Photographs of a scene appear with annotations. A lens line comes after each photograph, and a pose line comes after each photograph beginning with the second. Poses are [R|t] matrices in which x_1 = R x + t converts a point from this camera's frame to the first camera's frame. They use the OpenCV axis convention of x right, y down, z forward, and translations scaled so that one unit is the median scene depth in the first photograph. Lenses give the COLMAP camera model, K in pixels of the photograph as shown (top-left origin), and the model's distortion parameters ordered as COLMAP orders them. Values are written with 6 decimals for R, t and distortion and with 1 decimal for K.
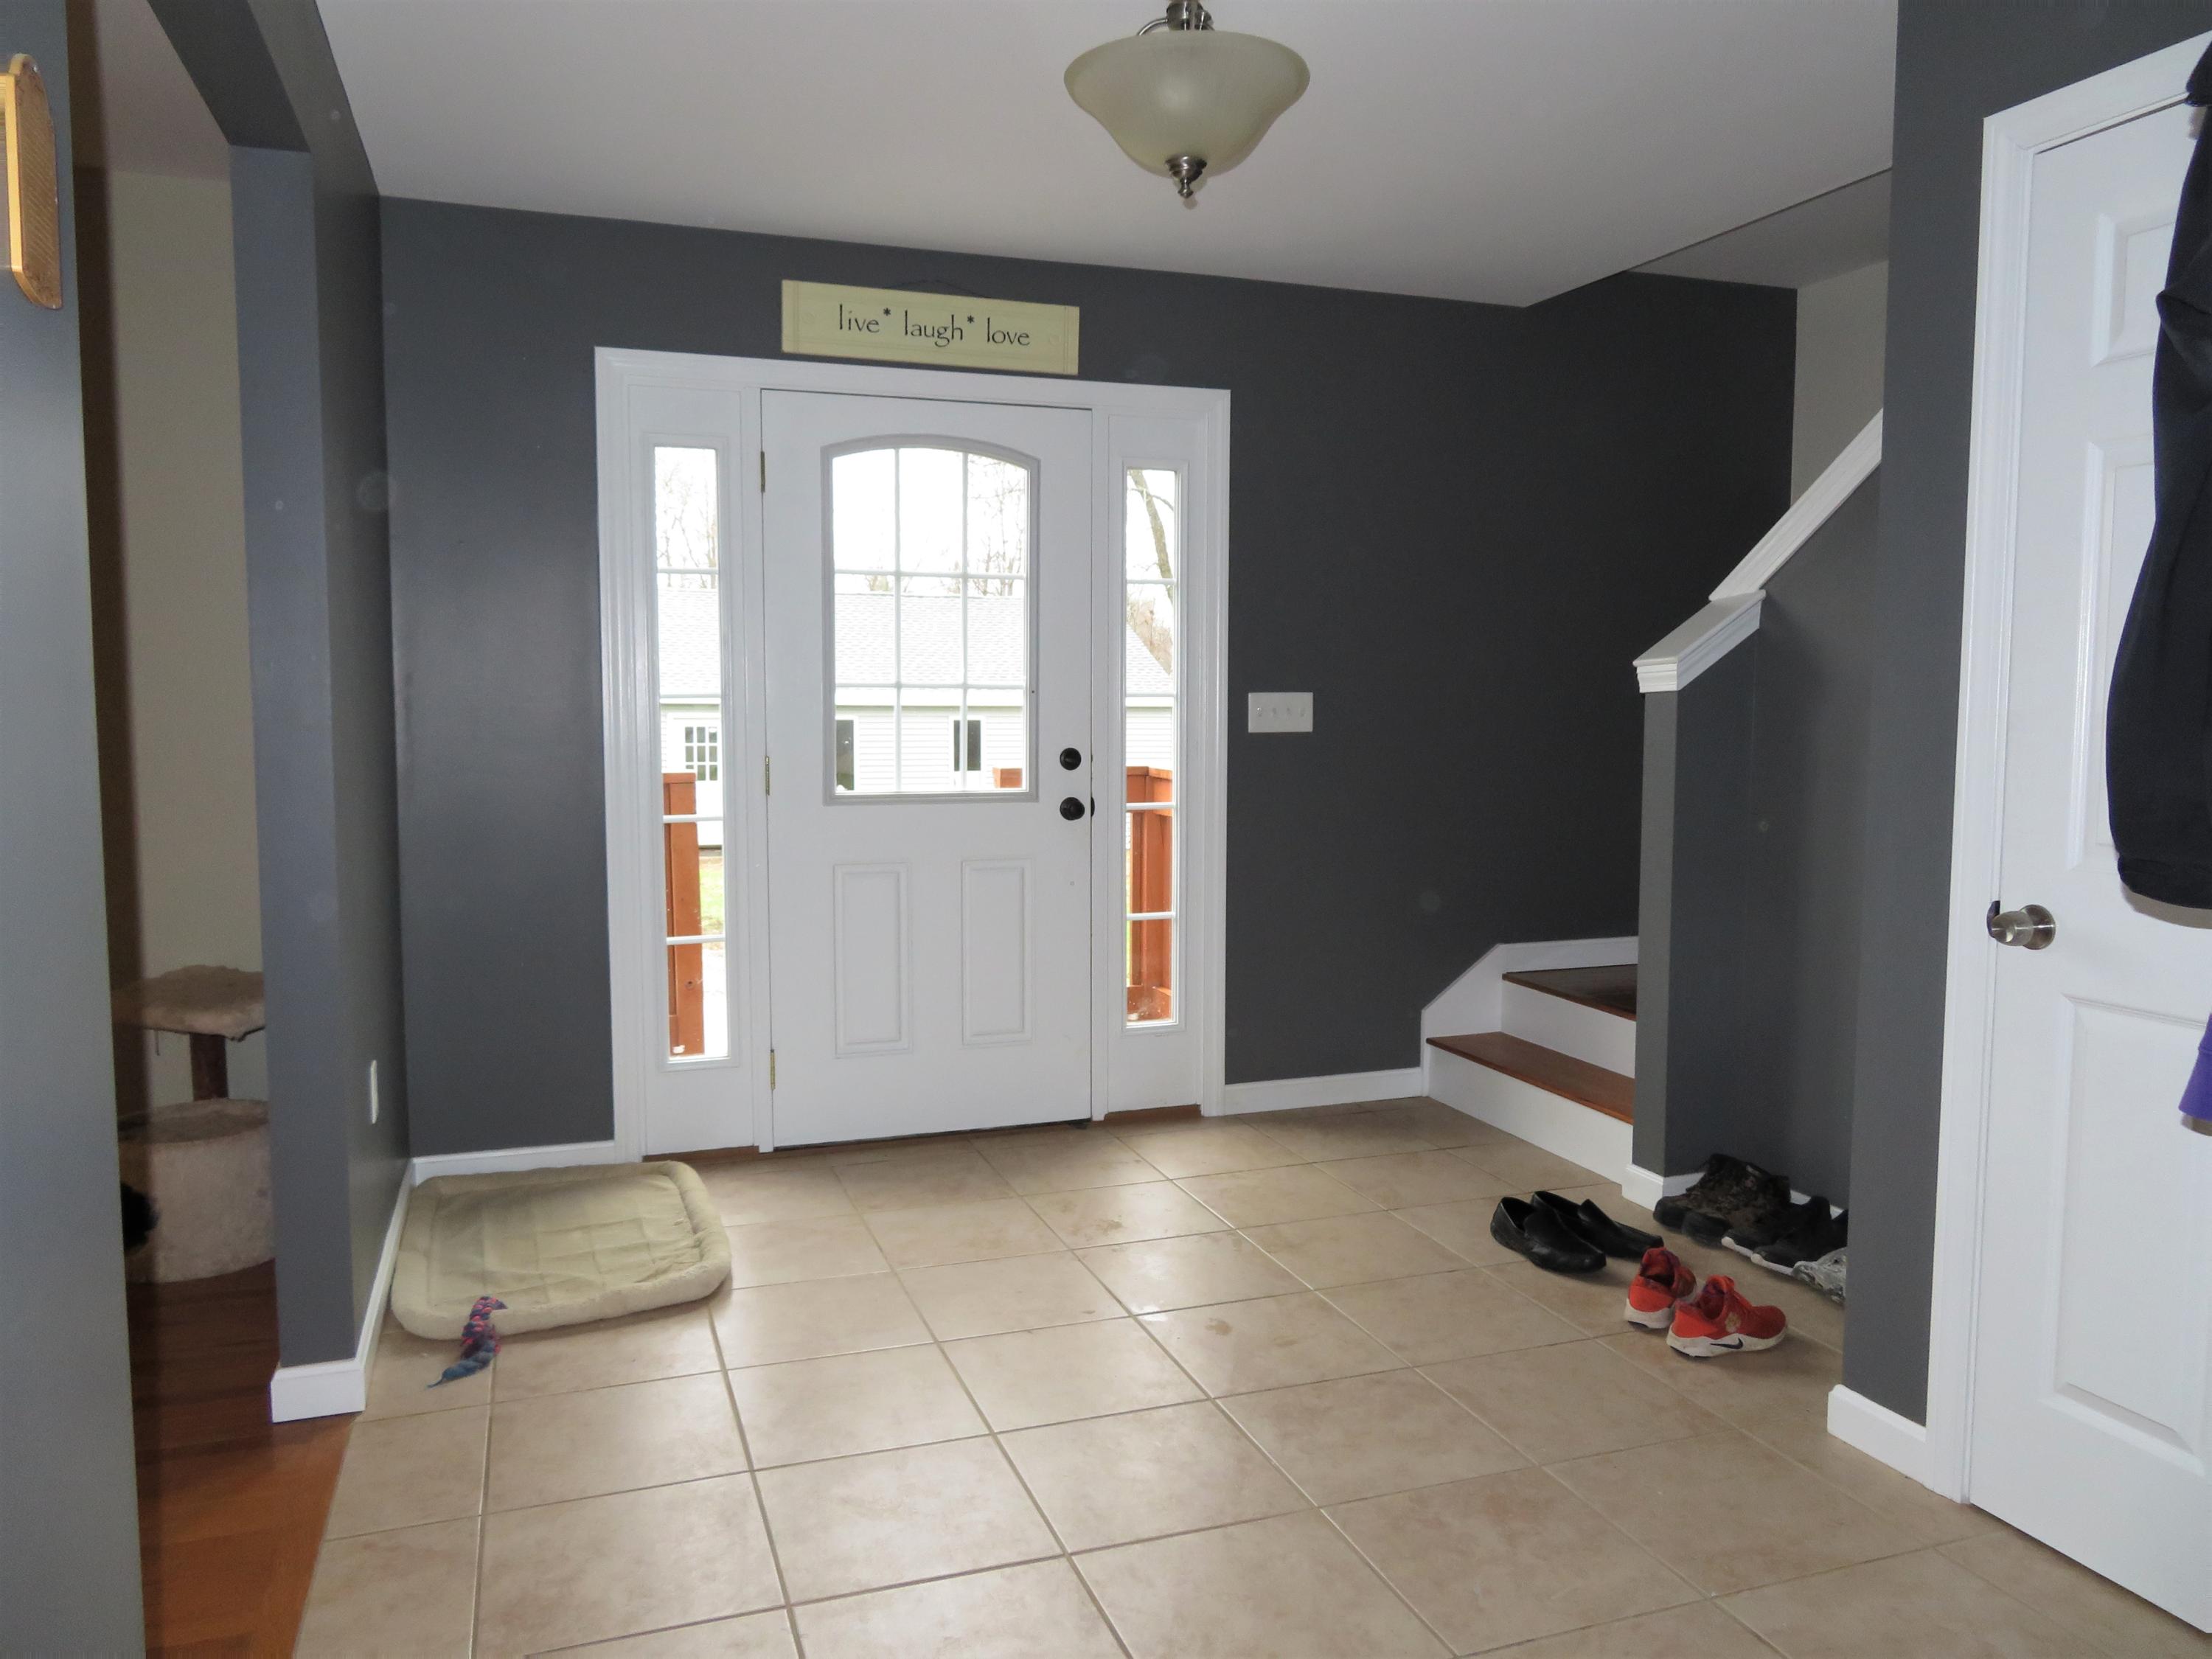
lens RADIAL K [[1564.3, 0, 1106.0], [0, 1564.3, 829.5], [0, 0, 1]] dist [-0.021312, 0.002353]
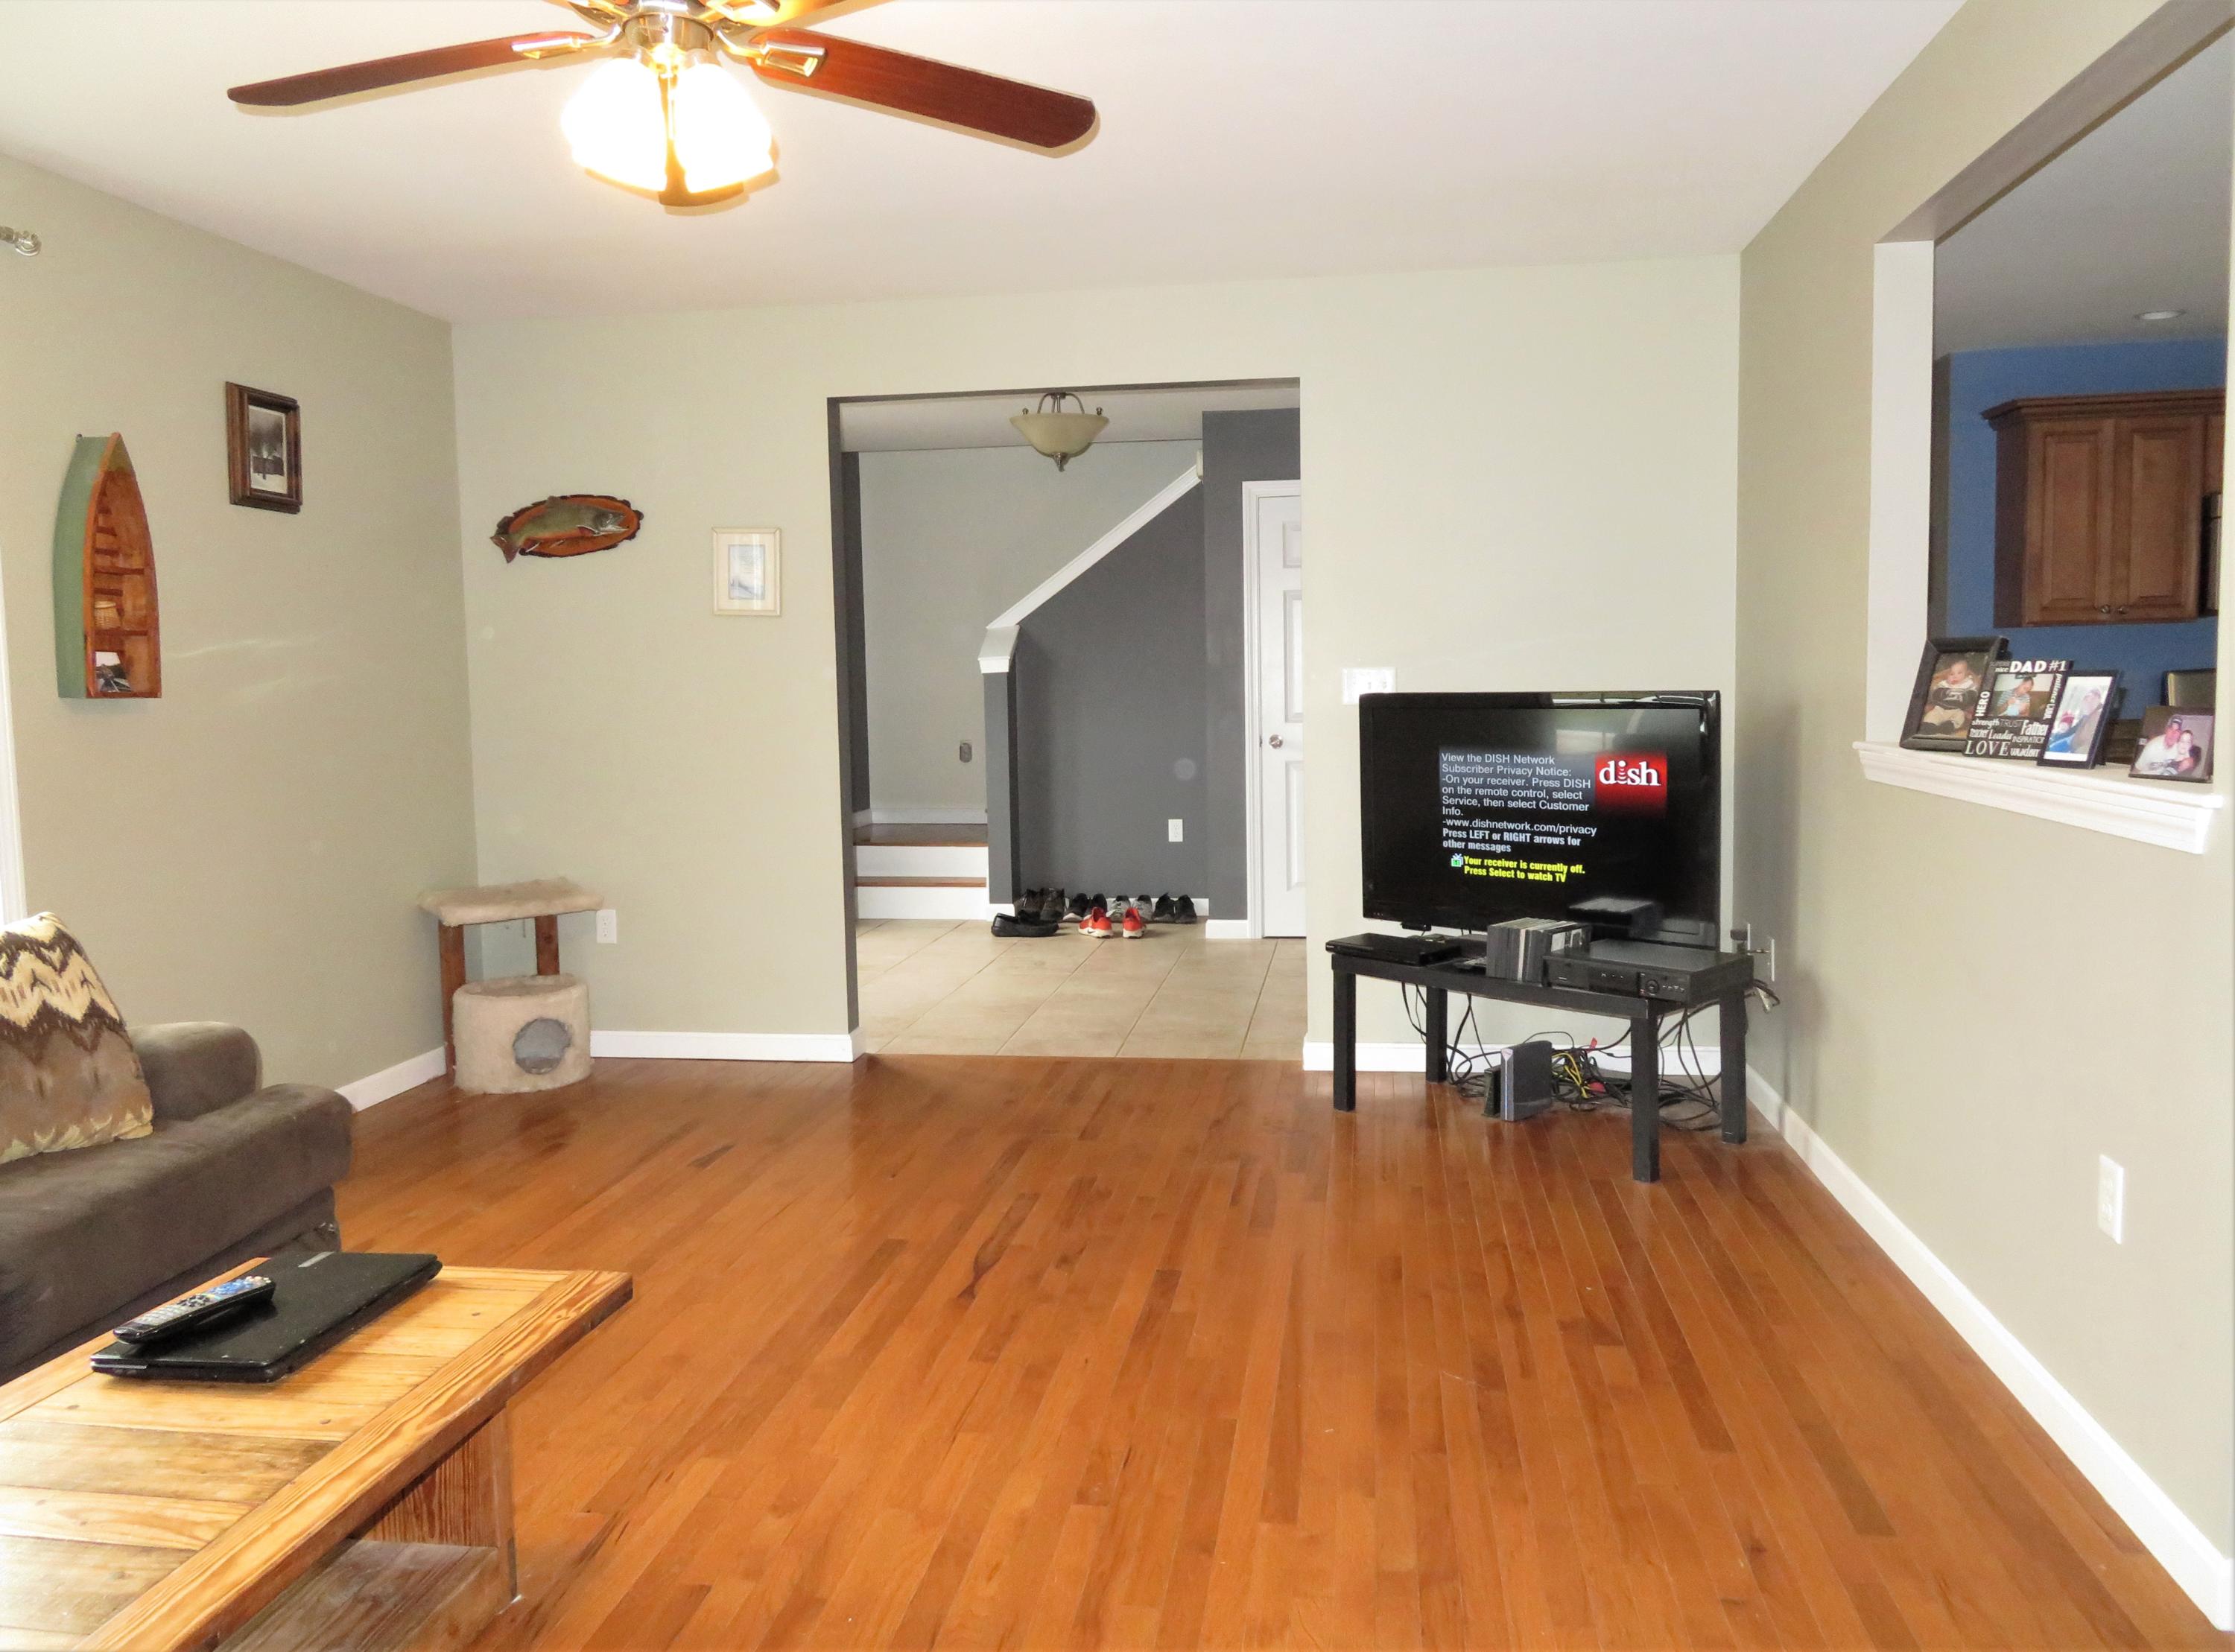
lens RADIAL K [[1613.5, 0, 1117.5], [0, 1613.5, 826.0], [0, 0, 1]] dist [-0.029123, 0.001713]
pose [[0.469071, -0.089810, 0.878582, -0.302774], [0.093333, 0.994286, 0.051808, 0.003998], [-0.878215, 0.057699, 0.474773, -0.033809]]
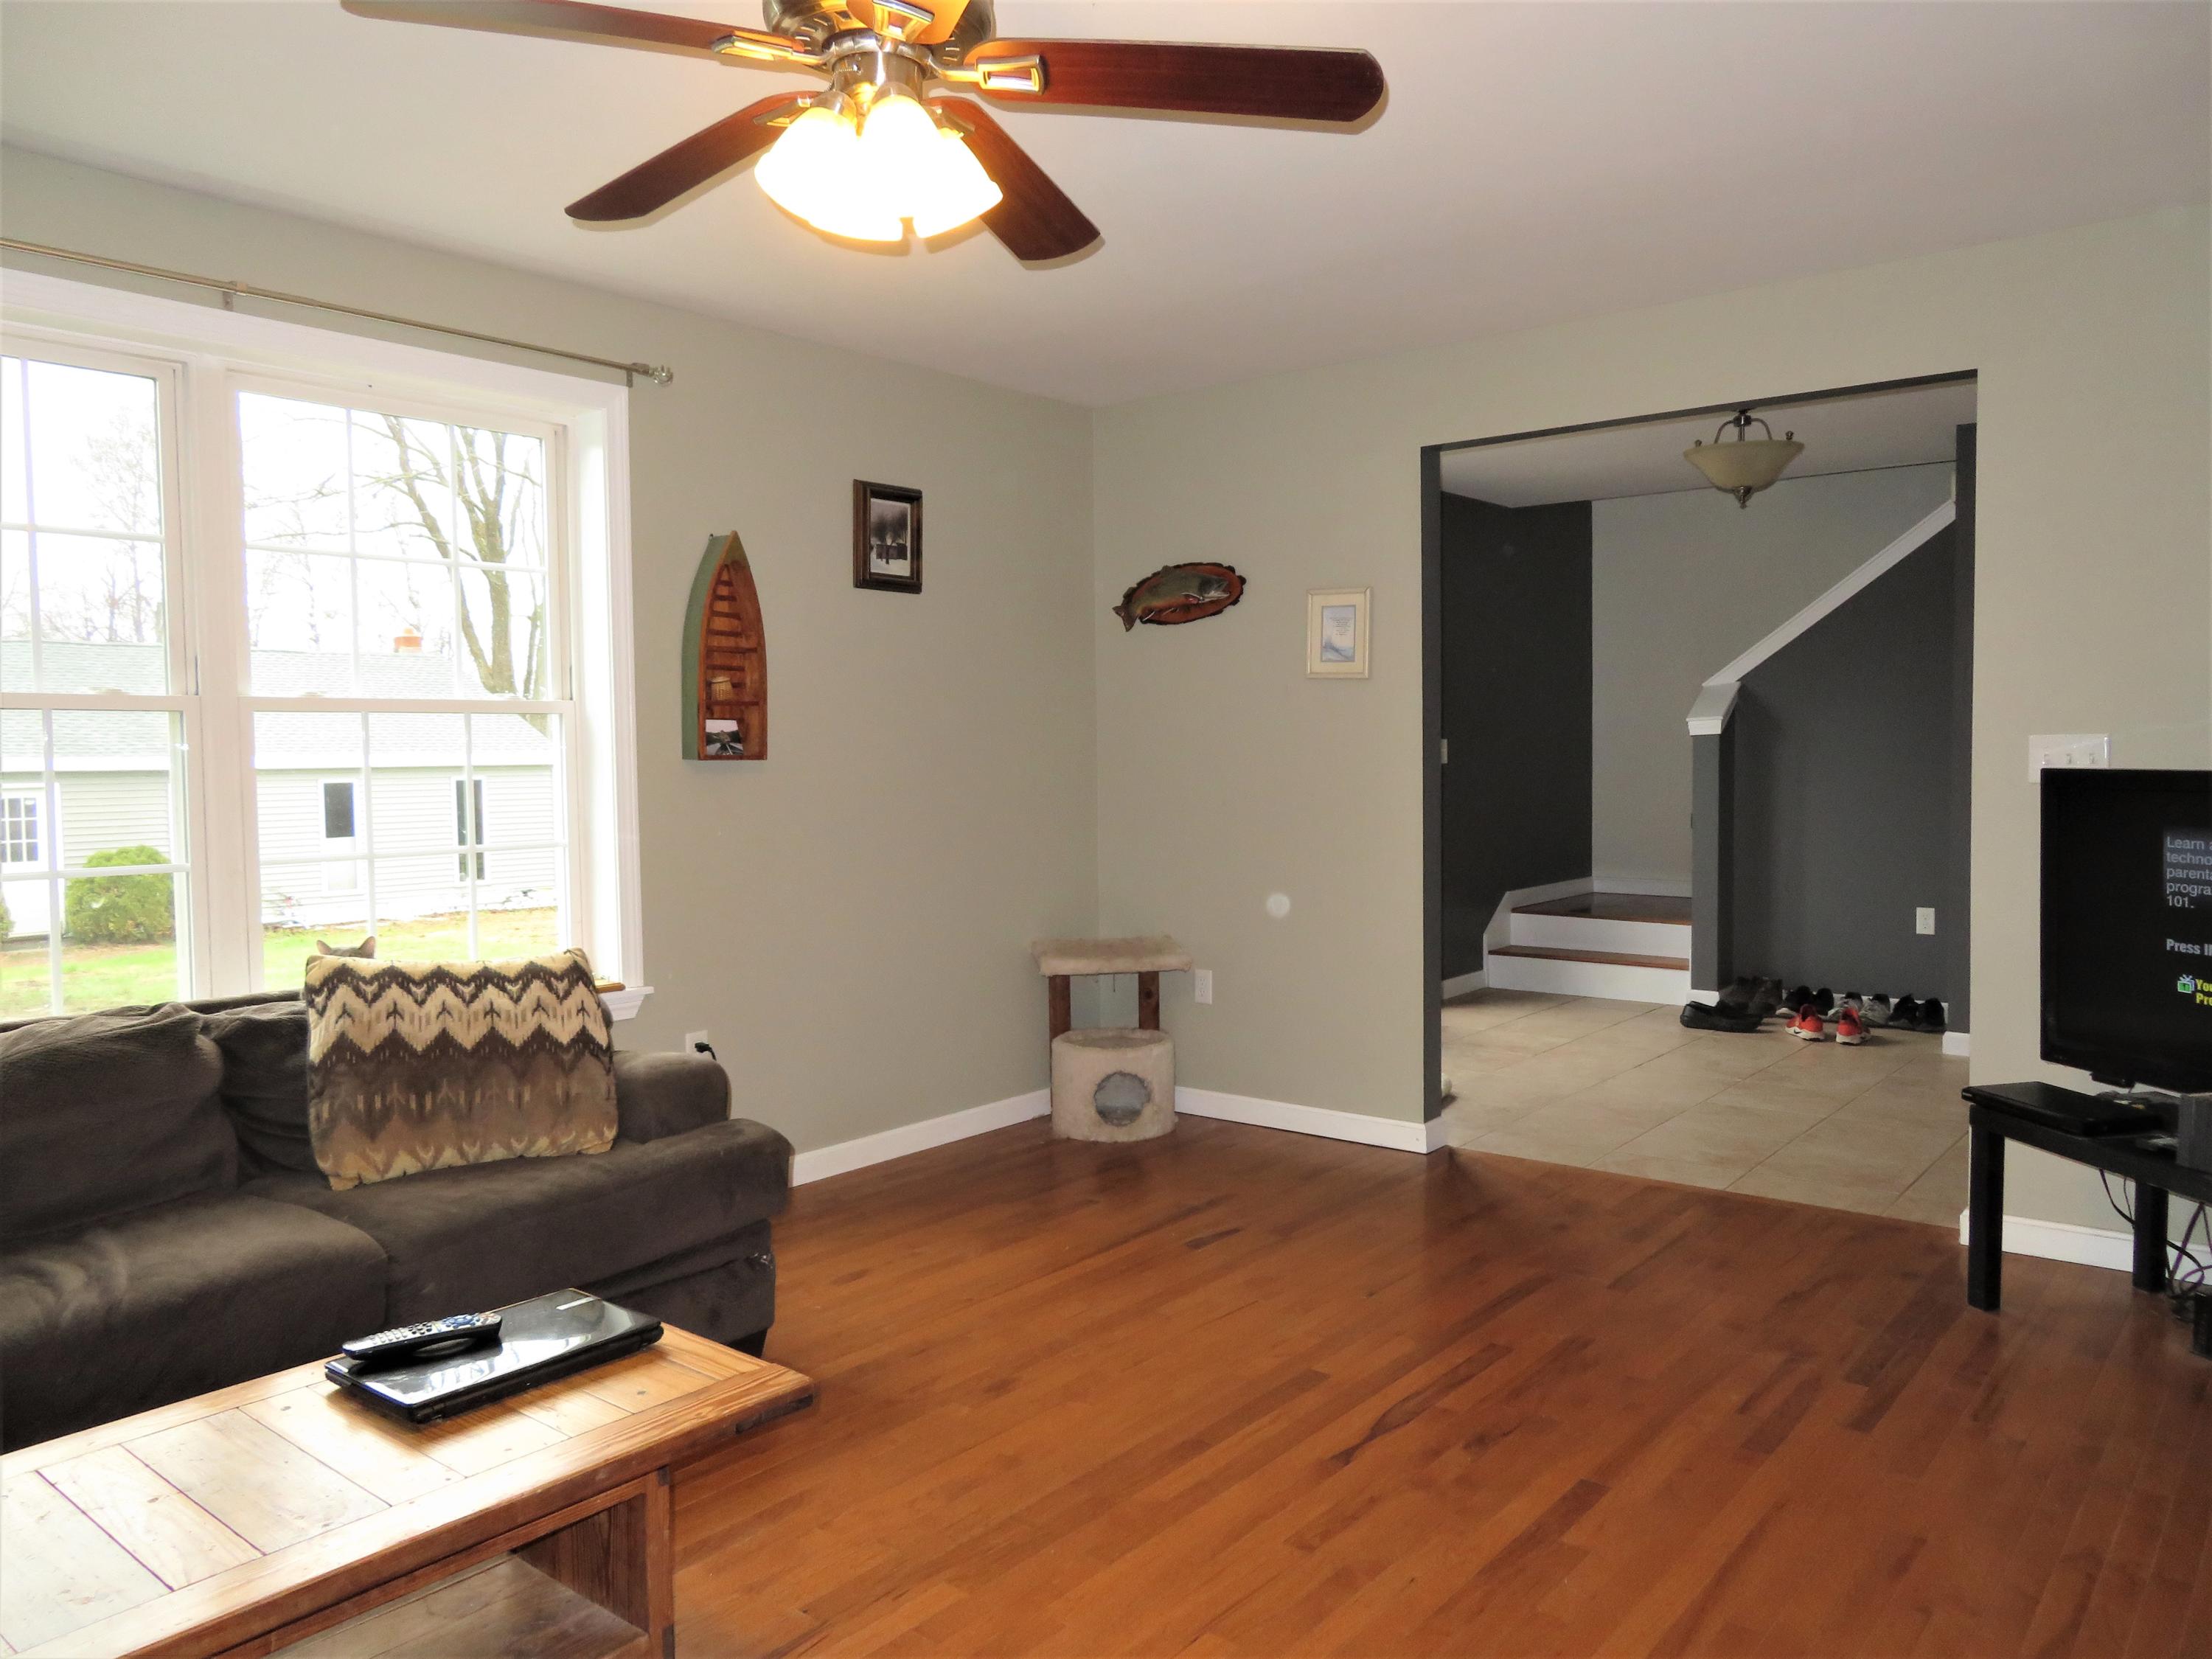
lens RADIAL K [[1564.3, 0, 1106.0], [0, 1564.3, 829.5], [0, 0, 1]] dist [-0.021312, 0.002353]
pose [[0.856576, -0.040056, 0.514464, -0.254265], [0.058592, 0.998085, -0.019845, 0.004459], [-0.512684, 0.047142, 0.857282, -0.051026]]
